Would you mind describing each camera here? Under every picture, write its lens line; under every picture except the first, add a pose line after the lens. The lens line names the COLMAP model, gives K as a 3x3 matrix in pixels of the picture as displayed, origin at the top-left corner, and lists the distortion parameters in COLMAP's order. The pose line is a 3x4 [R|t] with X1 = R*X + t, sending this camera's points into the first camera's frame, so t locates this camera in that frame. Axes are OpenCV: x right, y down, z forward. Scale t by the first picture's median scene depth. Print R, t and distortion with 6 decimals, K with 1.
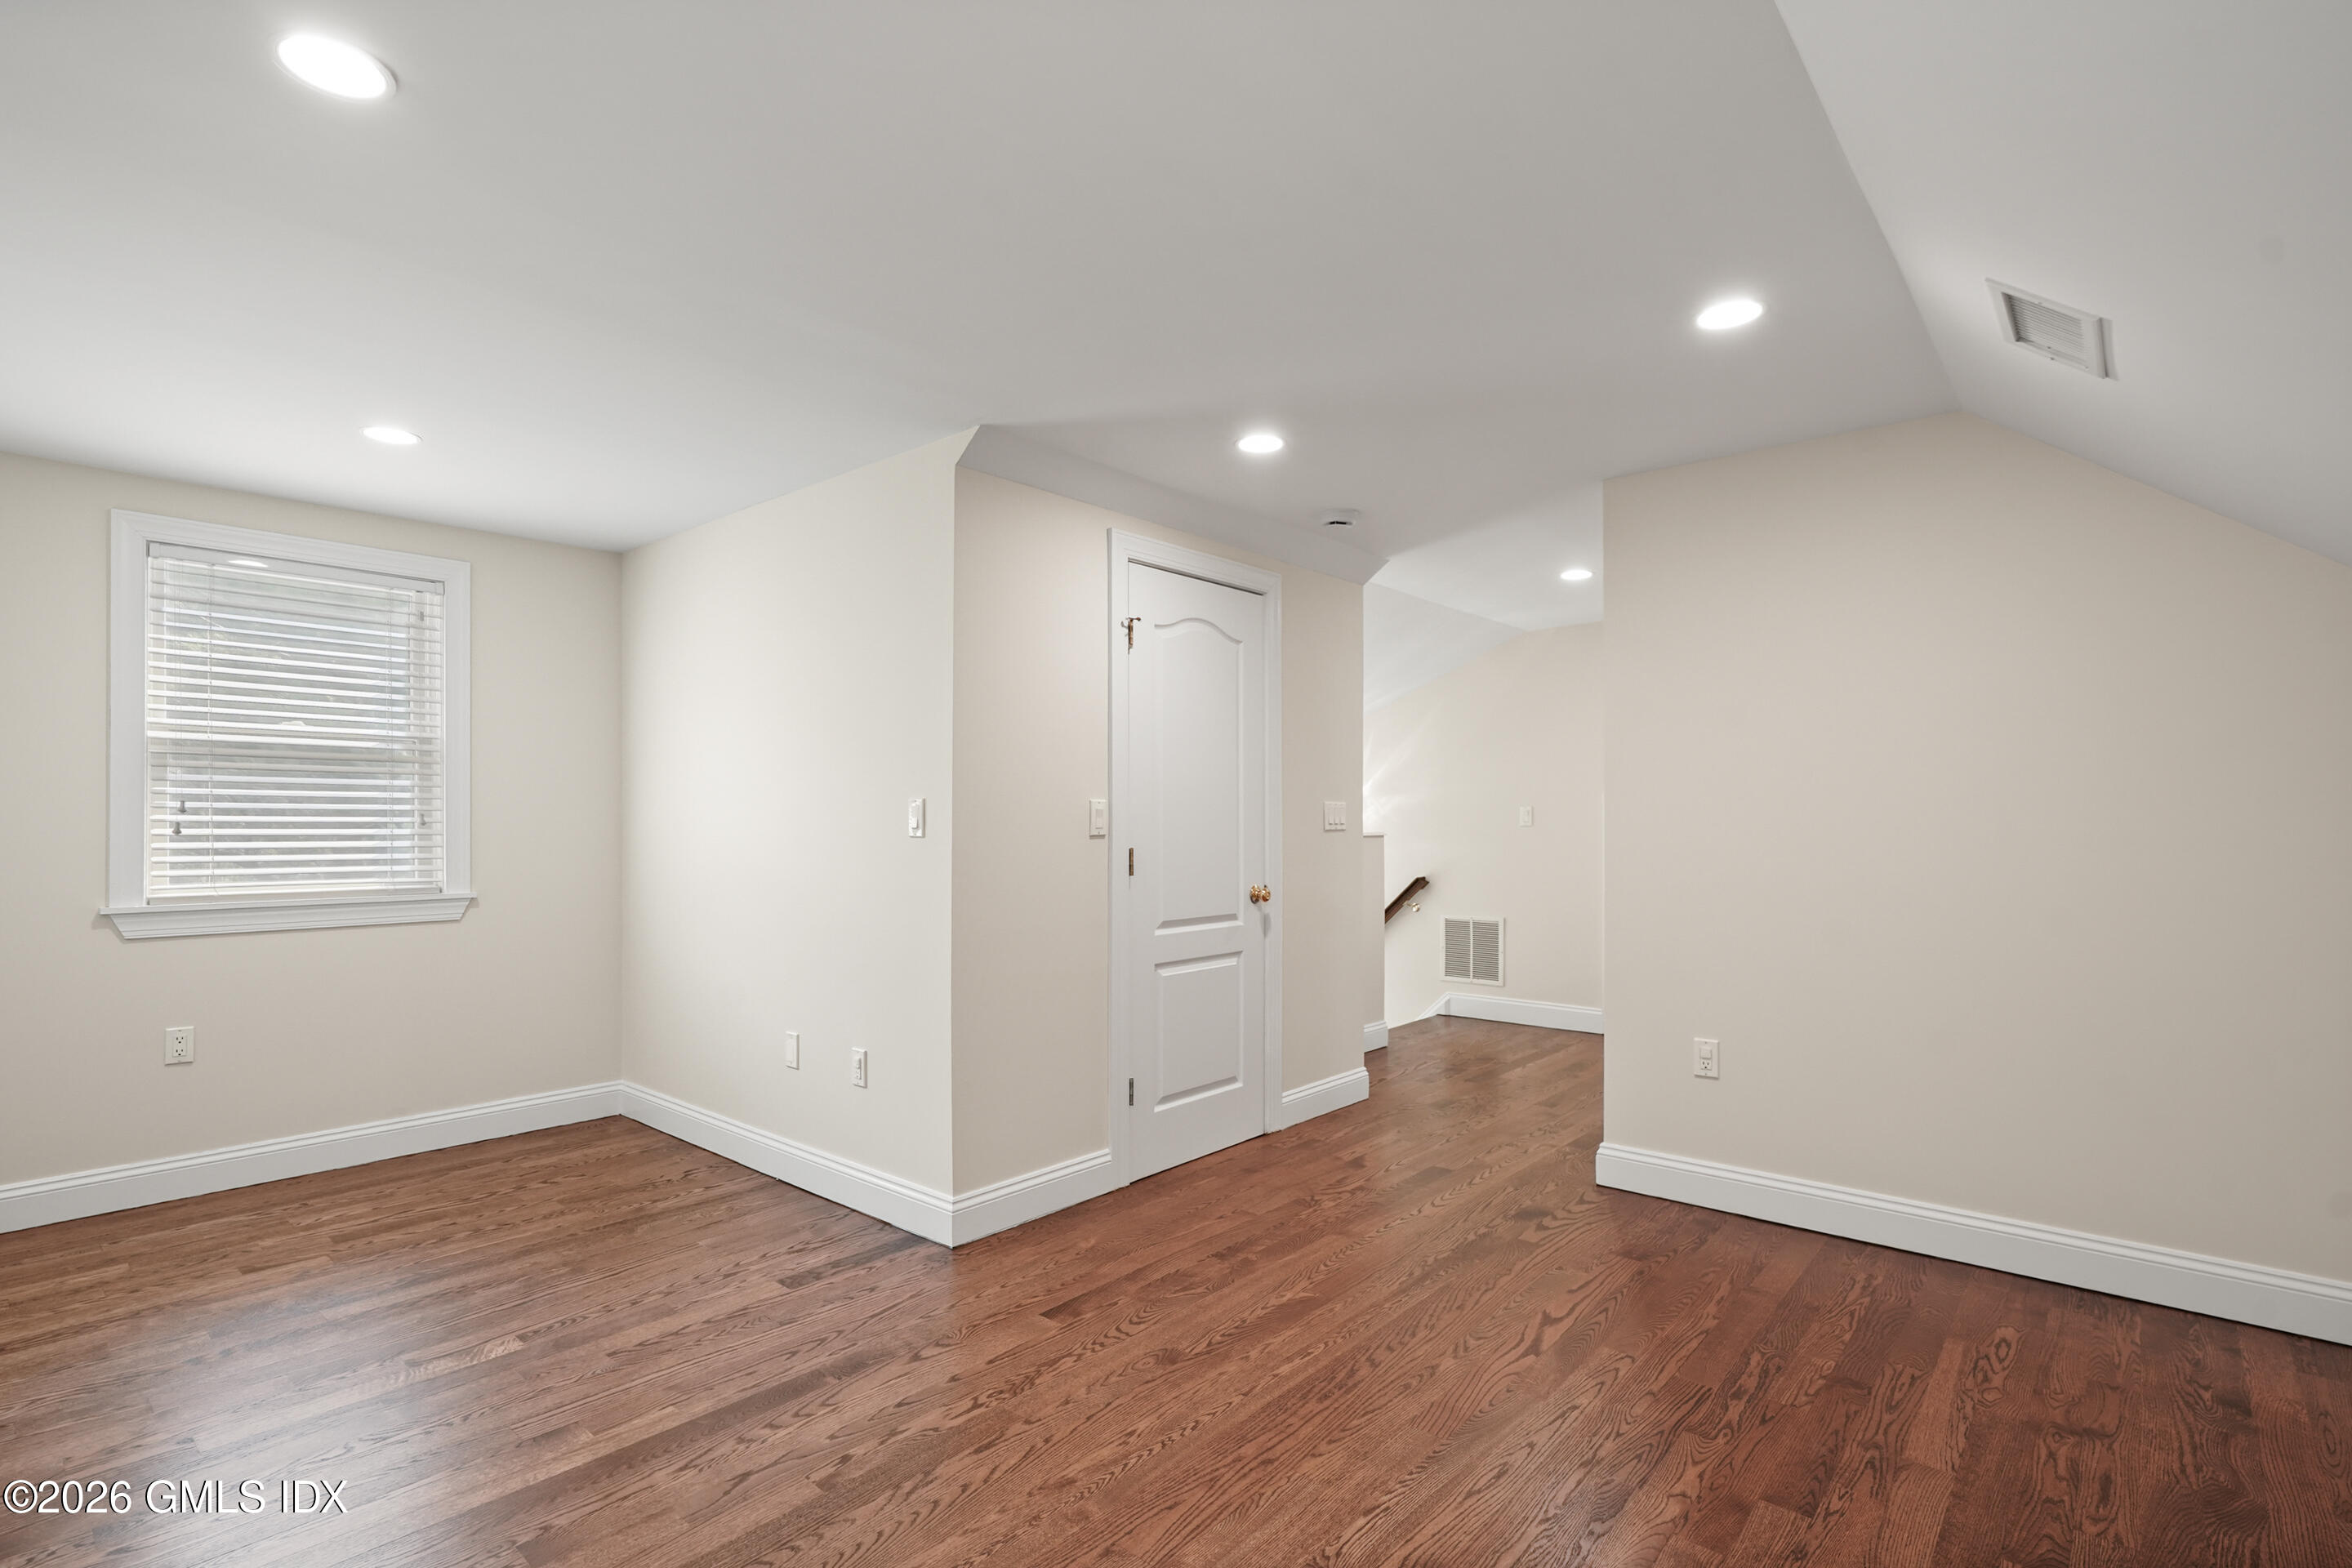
lens RADIAL K [[1086.2, 0, 1164.9], [0, 1086.2, 798.8], [0, 0, 1]] dist [-0.002396, 0.000666]
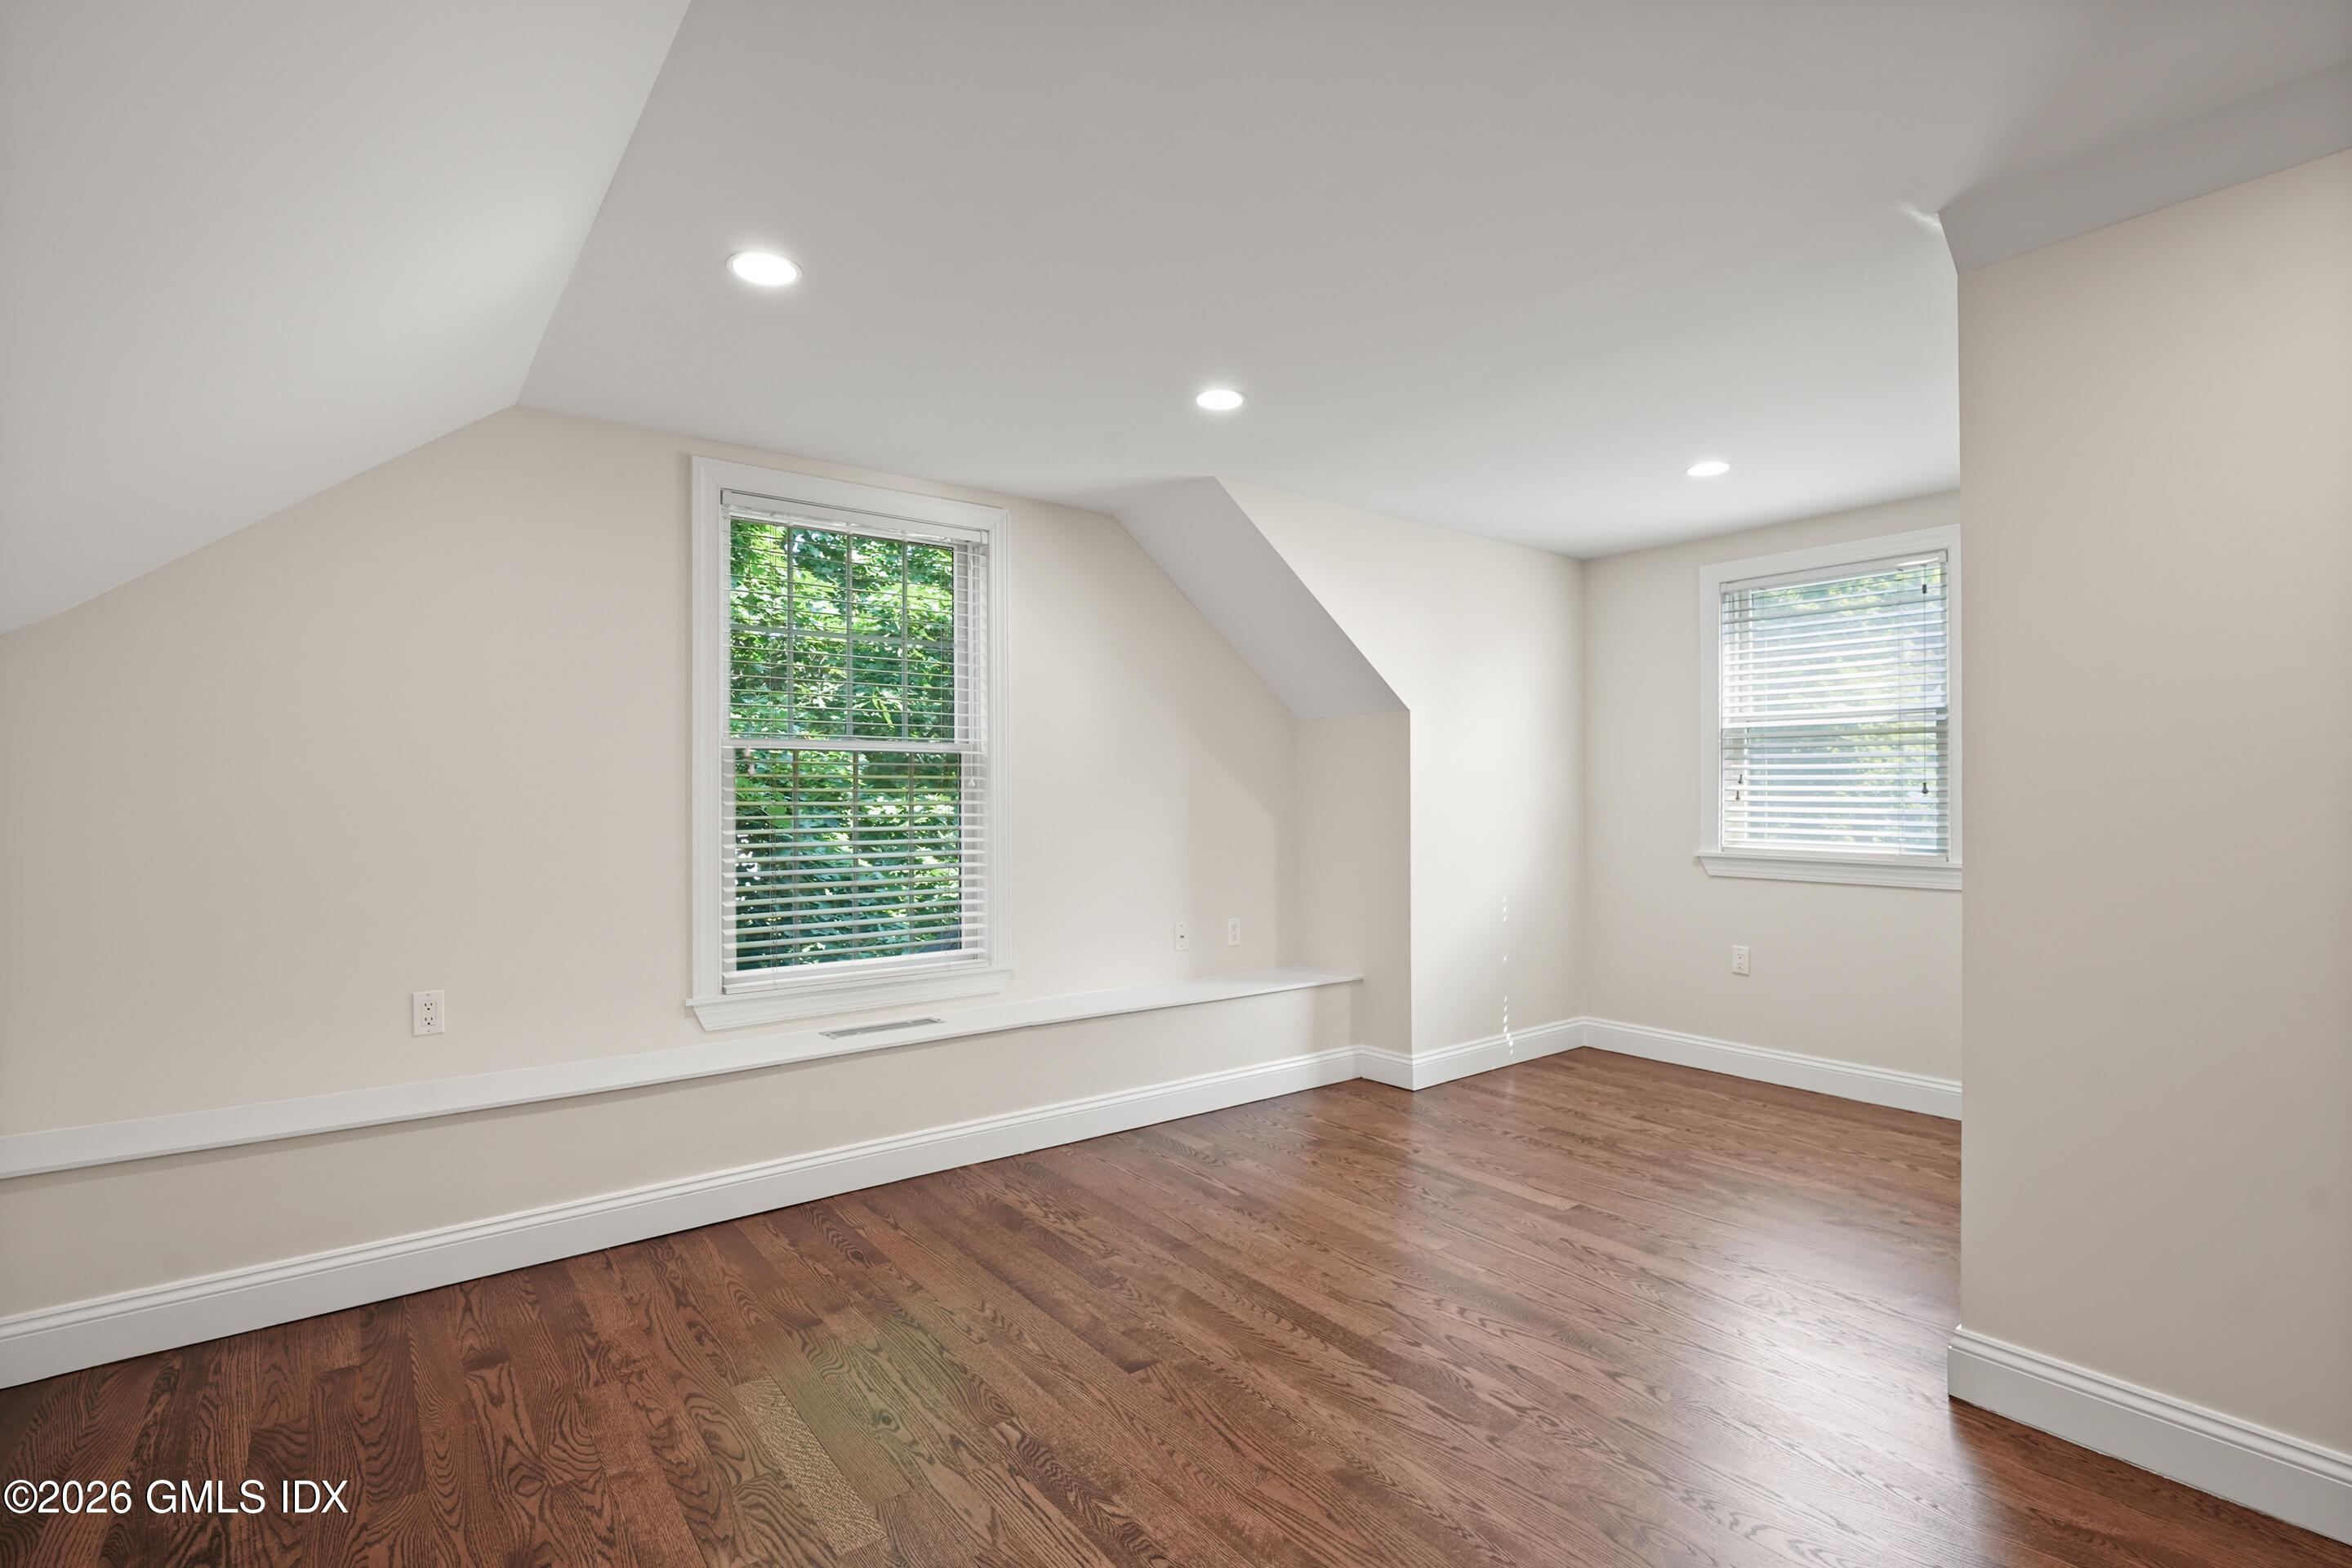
lens RADIAL K [[1086.2, 0, 1164.9], [0, 1086.2, 798.8], [0, 0, 1]] dist [-0.002396, 0.000666]
pose [[-0.179516, 0.009332, -0.983711, 0.515718], [0.023291, 0.999715, 0.005233, 0.007571], [0.983479, -0.021972, -0.179682, 0.555640]]
